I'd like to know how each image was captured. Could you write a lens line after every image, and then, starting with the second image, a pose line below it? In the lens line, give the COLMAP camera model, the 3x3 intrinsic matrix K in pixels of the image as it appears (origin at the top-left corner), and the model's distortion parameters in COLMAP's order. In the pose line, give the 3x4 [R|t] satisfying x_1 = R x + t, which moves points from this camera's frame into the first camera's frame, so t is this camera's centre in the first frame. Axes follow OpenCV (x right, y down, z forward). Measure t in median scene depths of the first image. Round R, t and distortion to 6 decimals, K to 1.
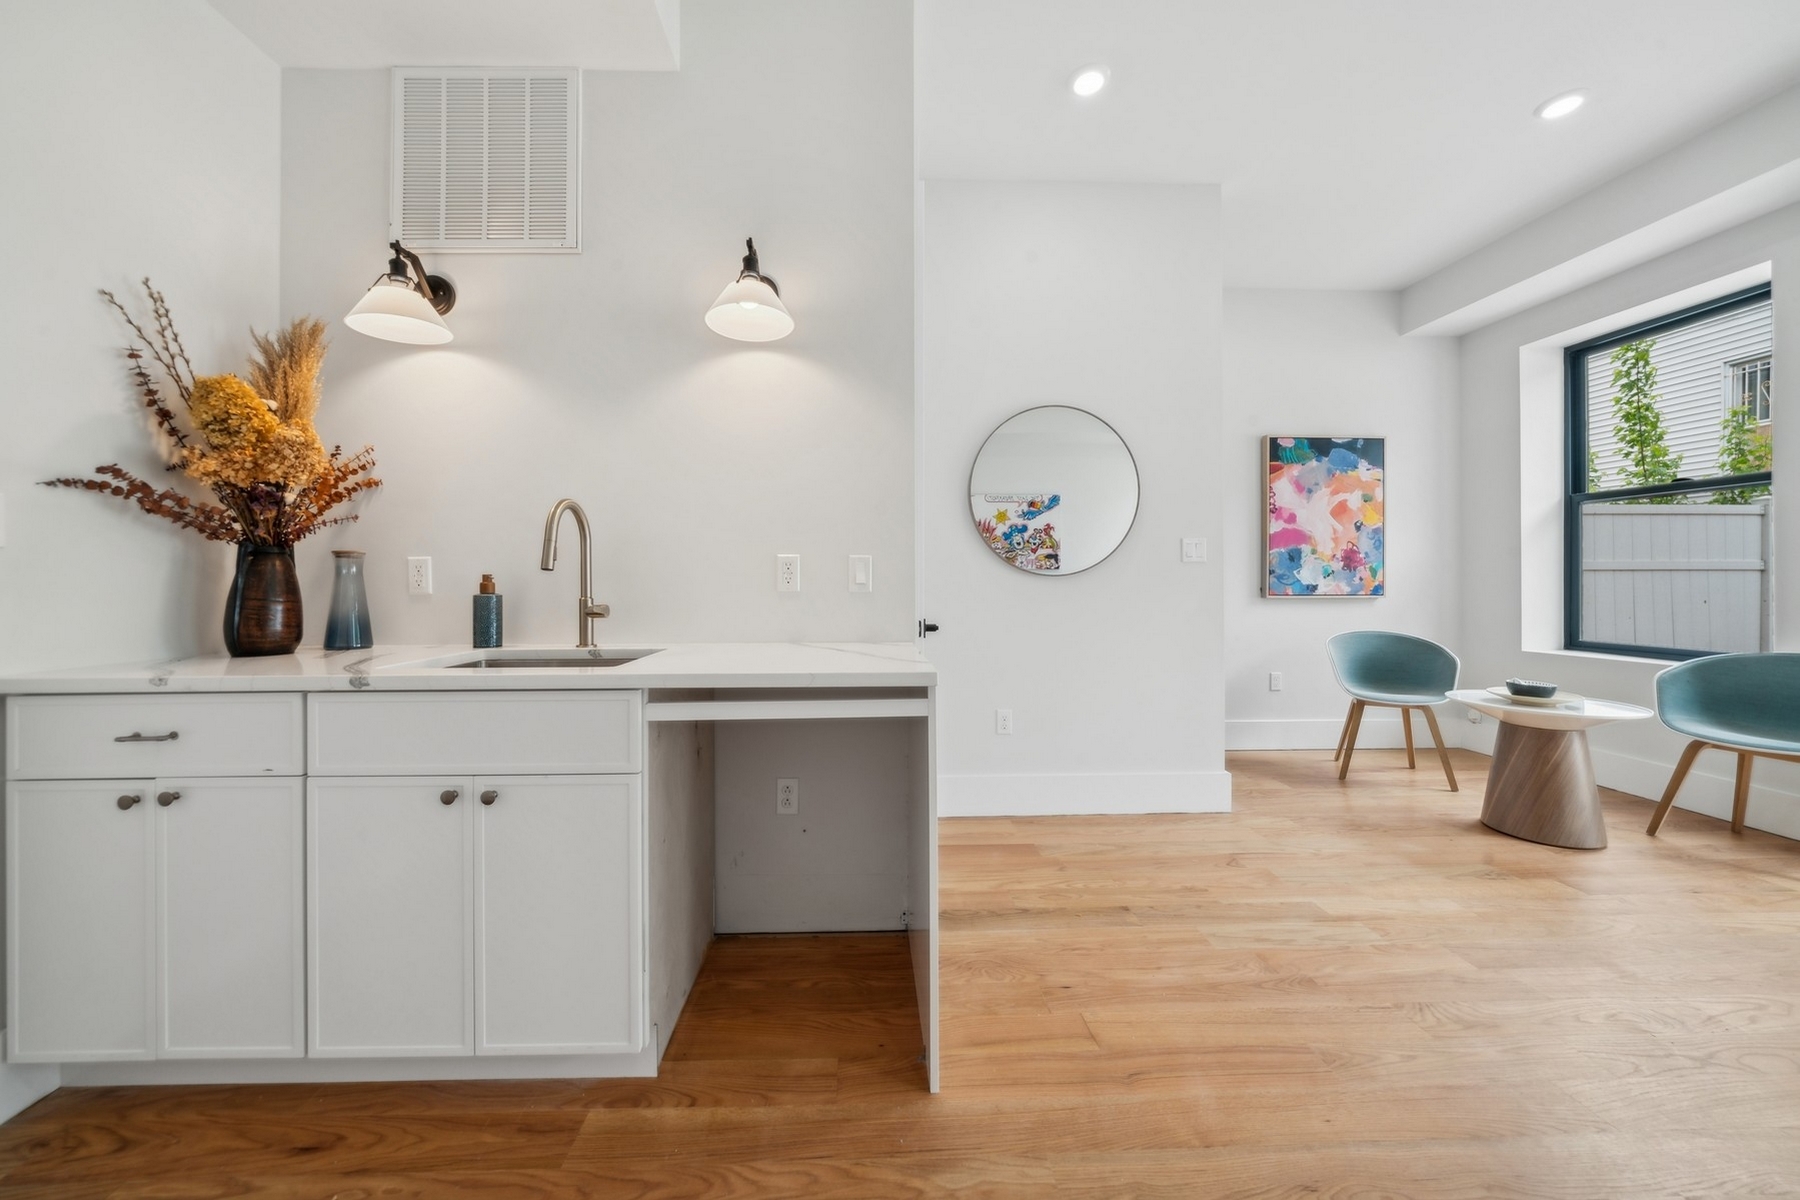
lens RADIAL K [[620.3, 0, 865.0], [0, 620.3, 578.7], [0, 0, 1]] dist [-0.009970, -0.000088]
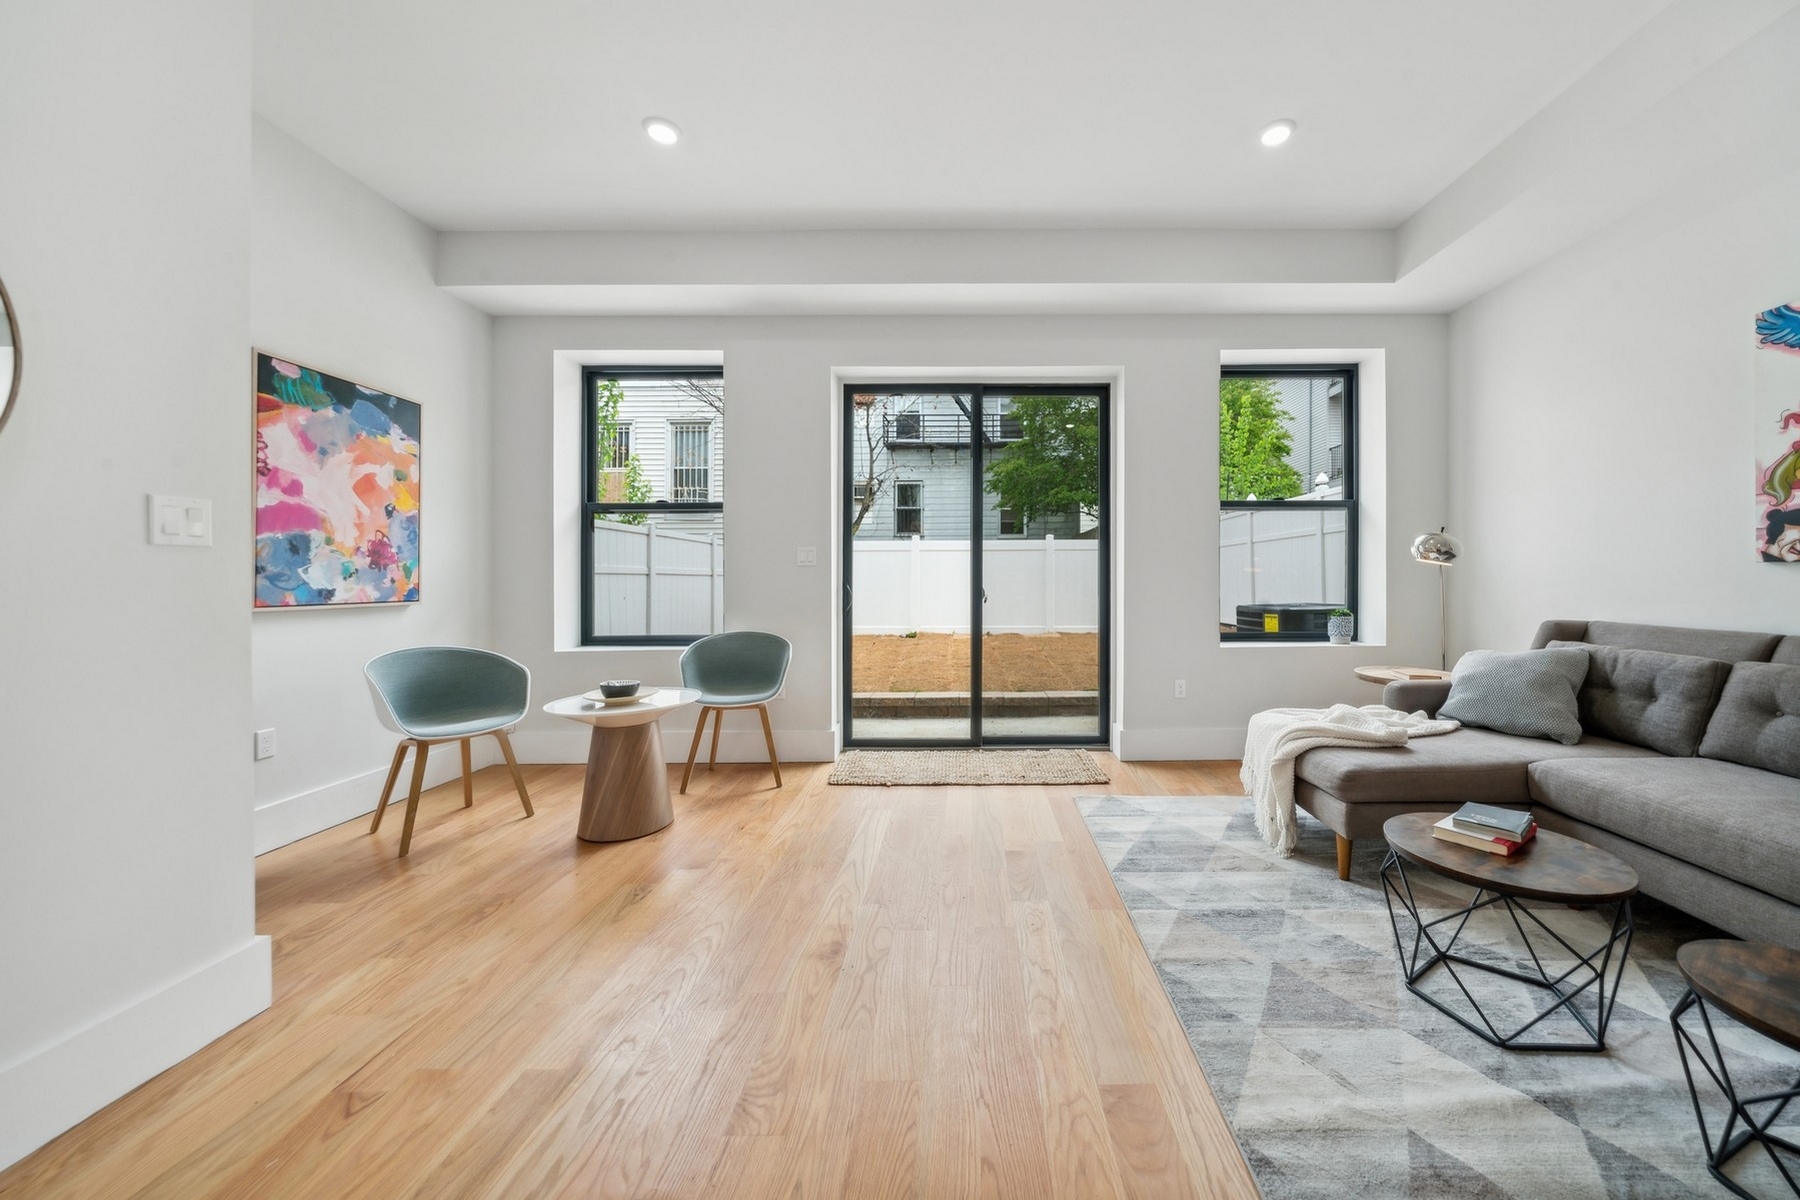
lens RADIAL K [[639.5, 0, 973.7], [0, 639.5, 578.1], [0, 0, 1]] dist [-0.001655, -0.000192]
pose [[0.014843, 0.003180, 0.999885, 0.027147], [0.002827, 0.999991, -0.003222, 0.001781], [-0.999886, 0.002875, 0.014834, 0.271675]]
